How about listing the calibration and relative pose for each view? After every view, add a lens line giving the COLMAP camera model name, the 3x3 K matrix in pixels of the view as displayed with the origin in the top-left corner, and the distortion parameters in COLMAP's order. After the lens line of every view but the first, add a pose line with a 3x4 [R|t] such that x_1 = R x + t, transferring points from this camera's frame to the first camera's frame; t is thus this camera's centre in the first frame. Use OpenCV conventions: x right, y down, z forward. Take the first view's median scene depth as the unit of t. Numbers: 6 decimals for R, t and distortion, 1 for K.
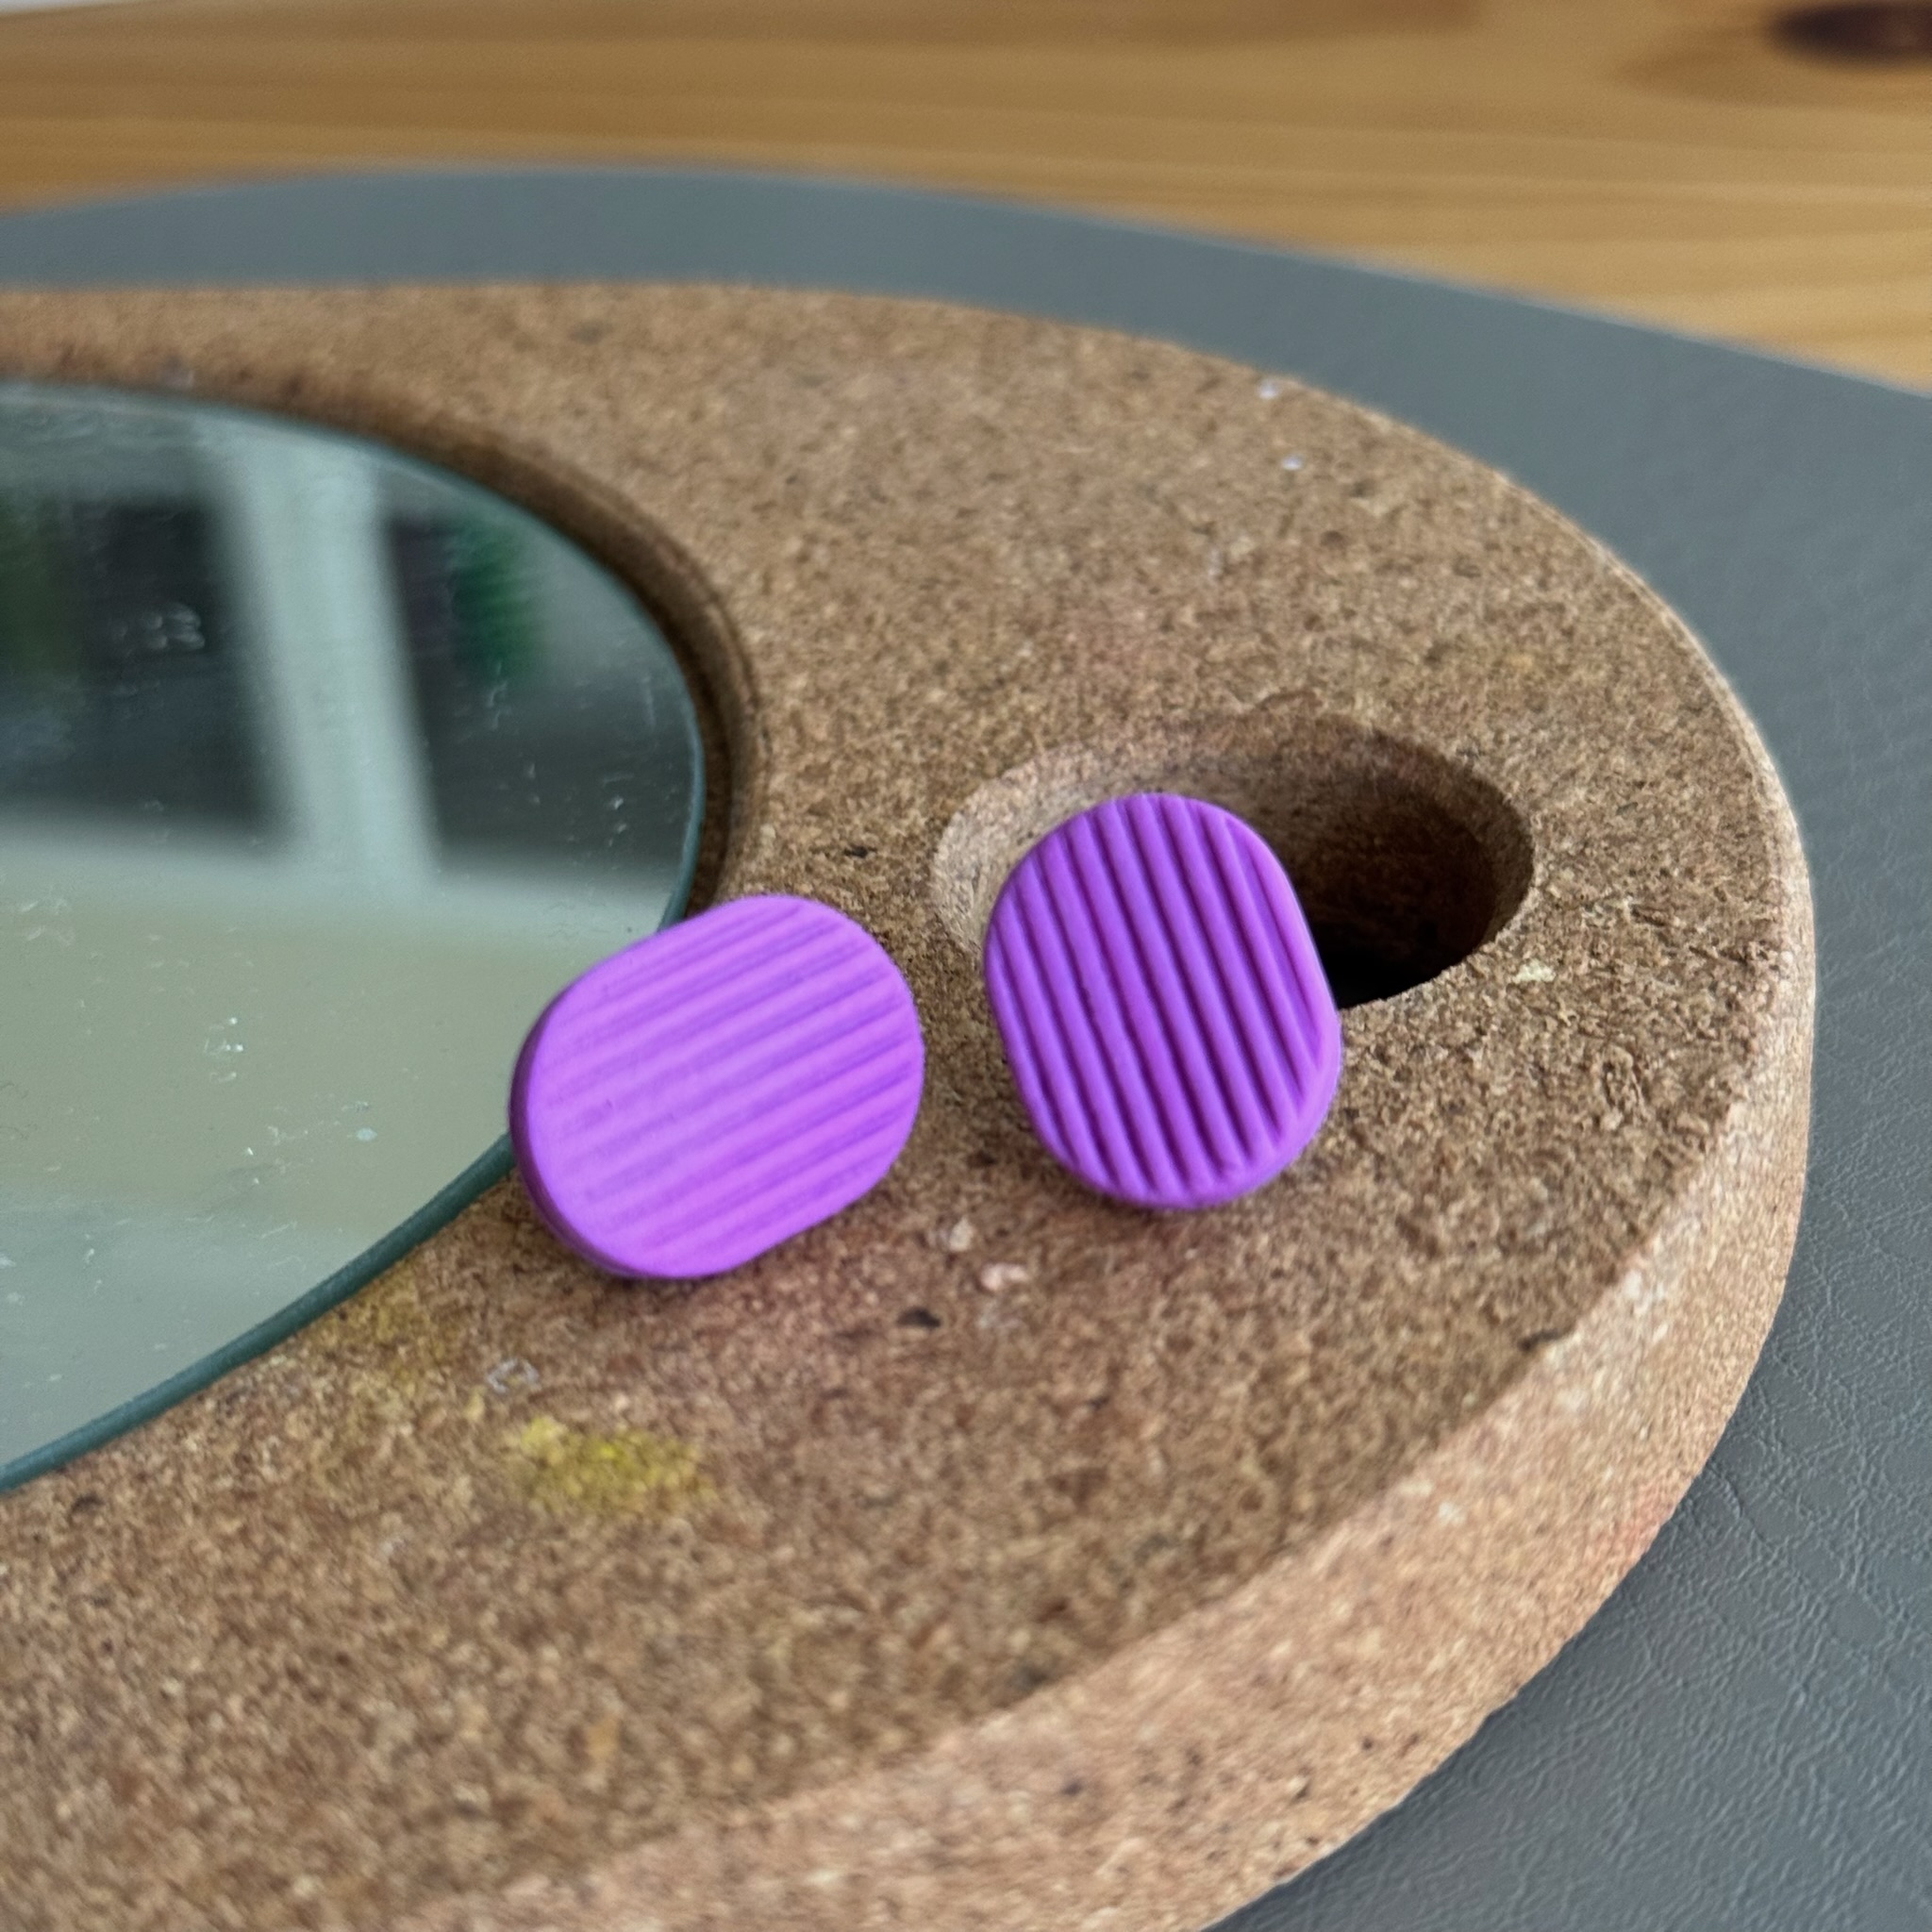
lens RADIAL K [[3808.9, 0, 994.1], [0, 3808.9, 1002.1], [0, 0, 1]] dist [0.117291, 0.000000]
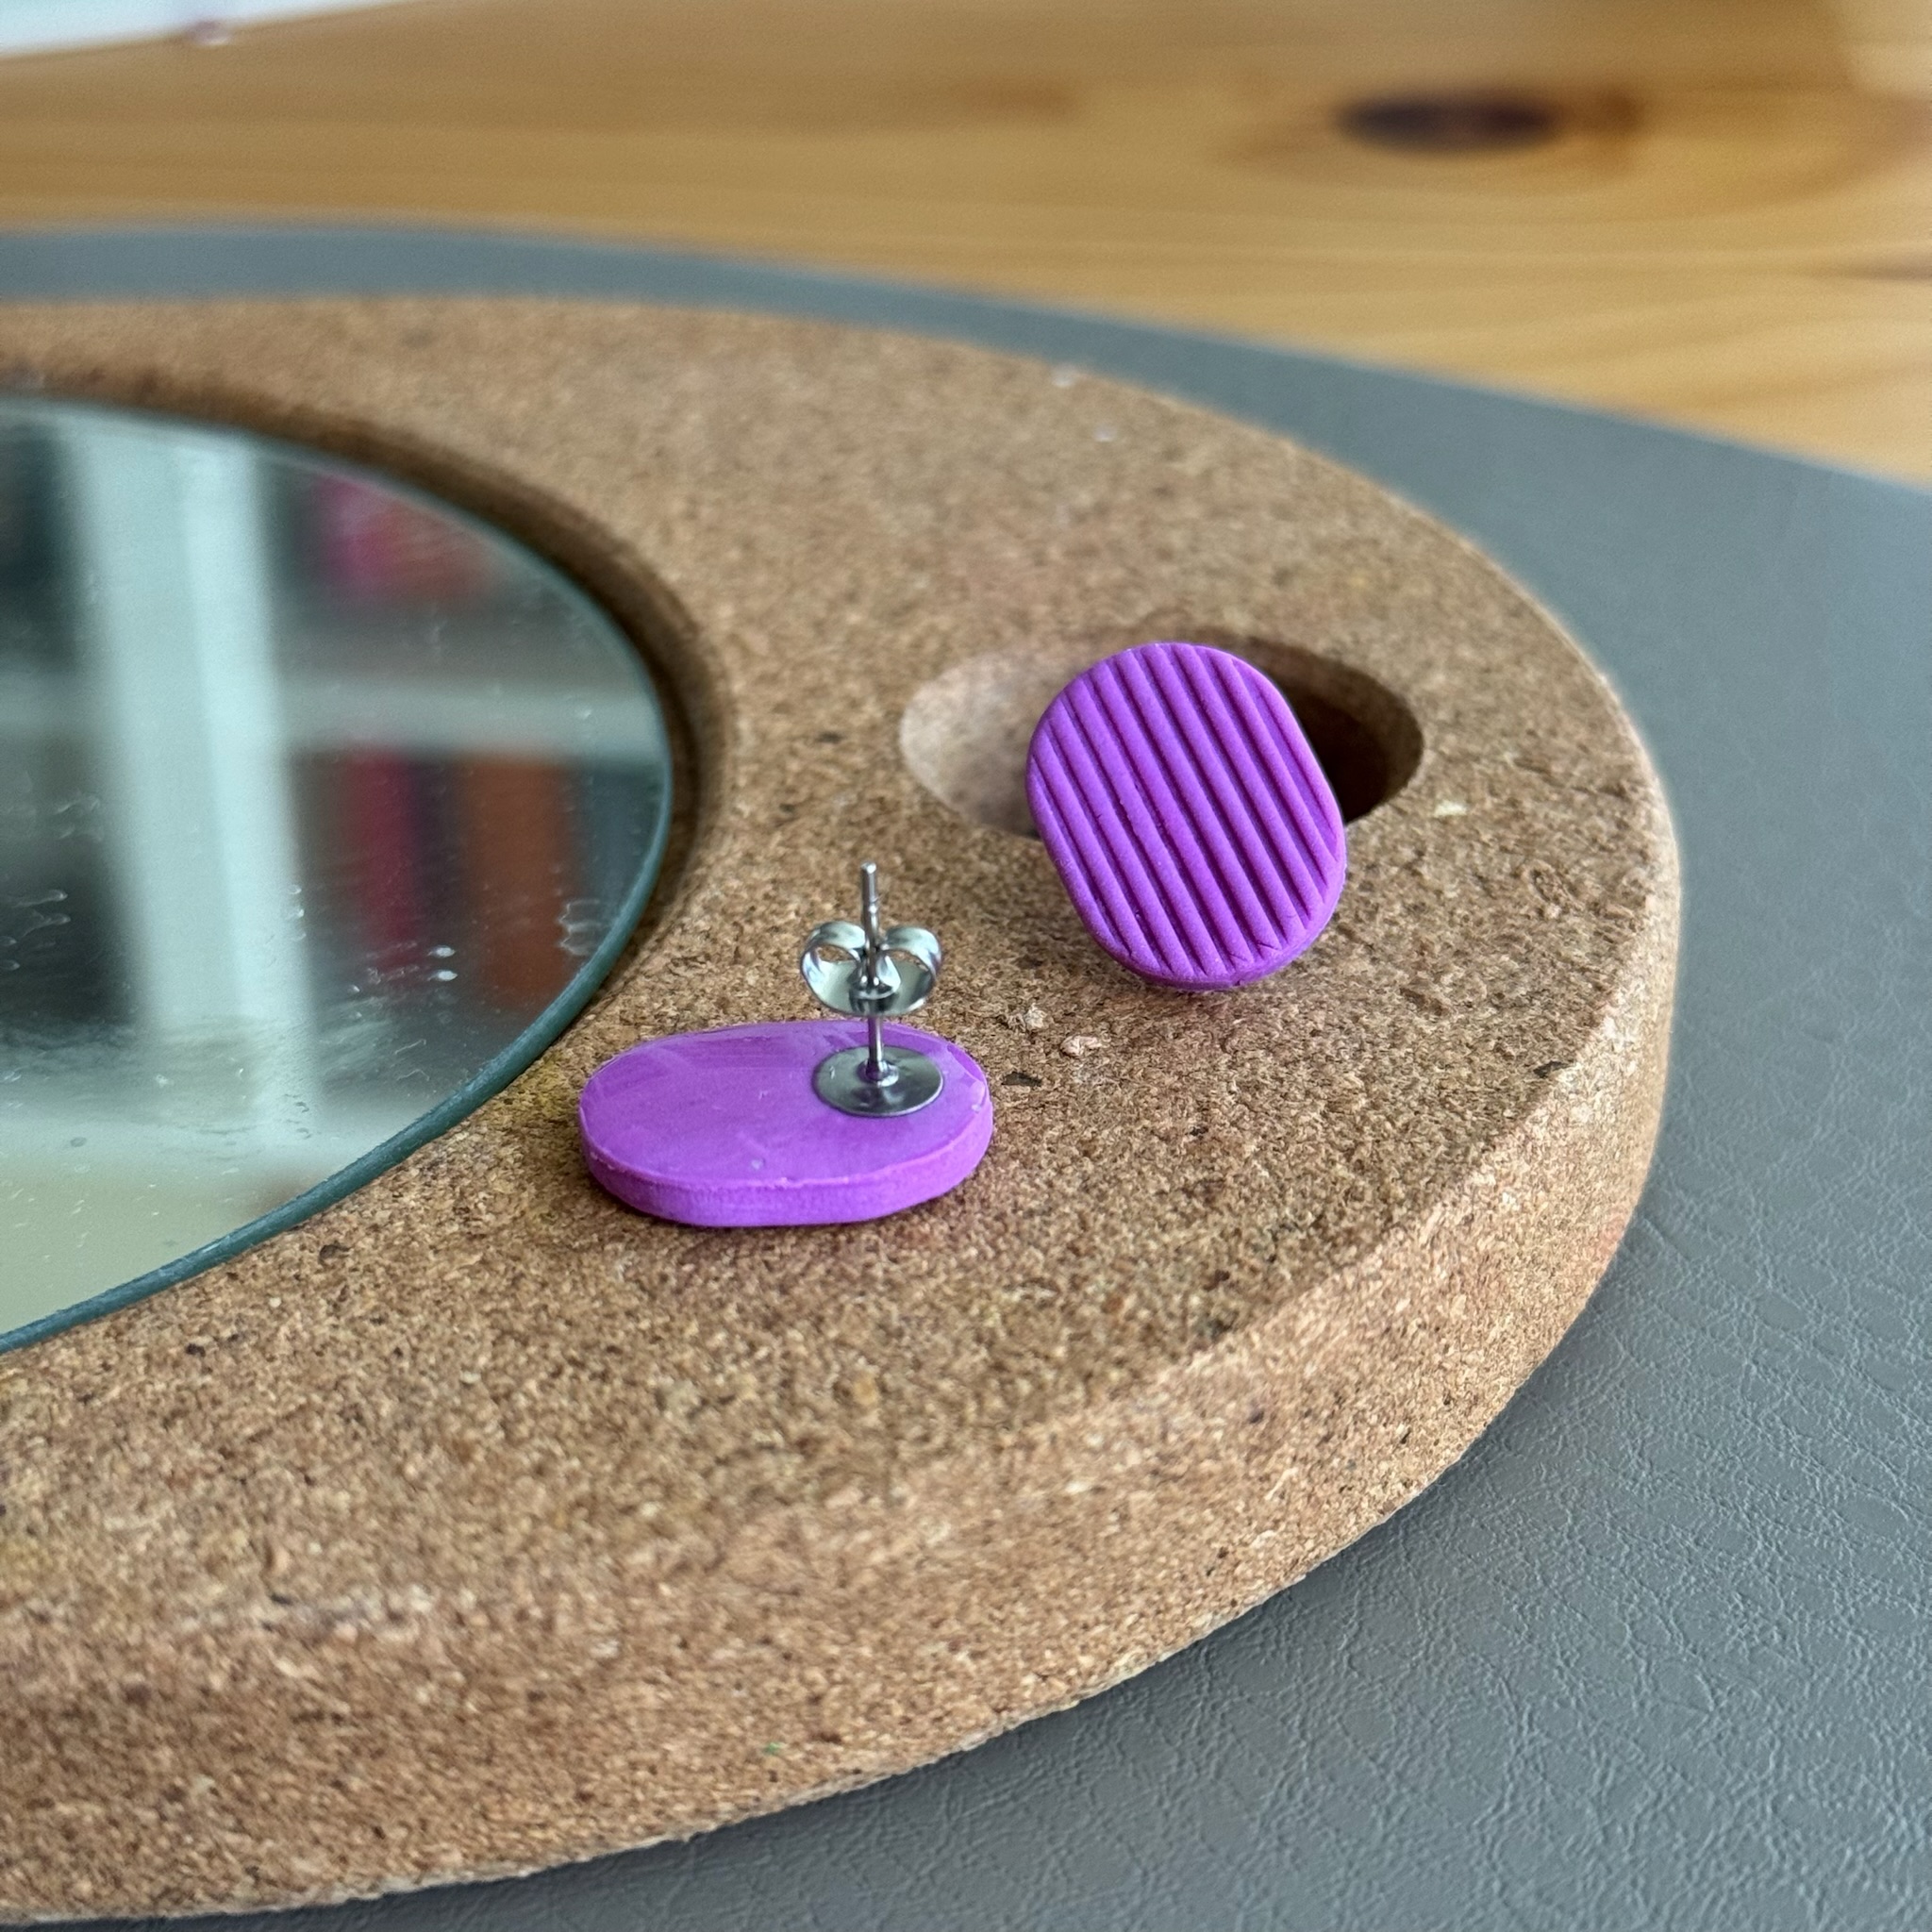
lens RADIAL K [[3808.9, 0, 1001.9], [0, 3808.9, 969.9], [0, 0, 1]] dist [0.117291, 0.000000]
pose [[0.981494, -0.029386, 0.189226, -0.232468], [0.041226, 0.997410, -0.058943, 0.112607], [-0.187004, 0.065654, 0.980163, -0.129050]]
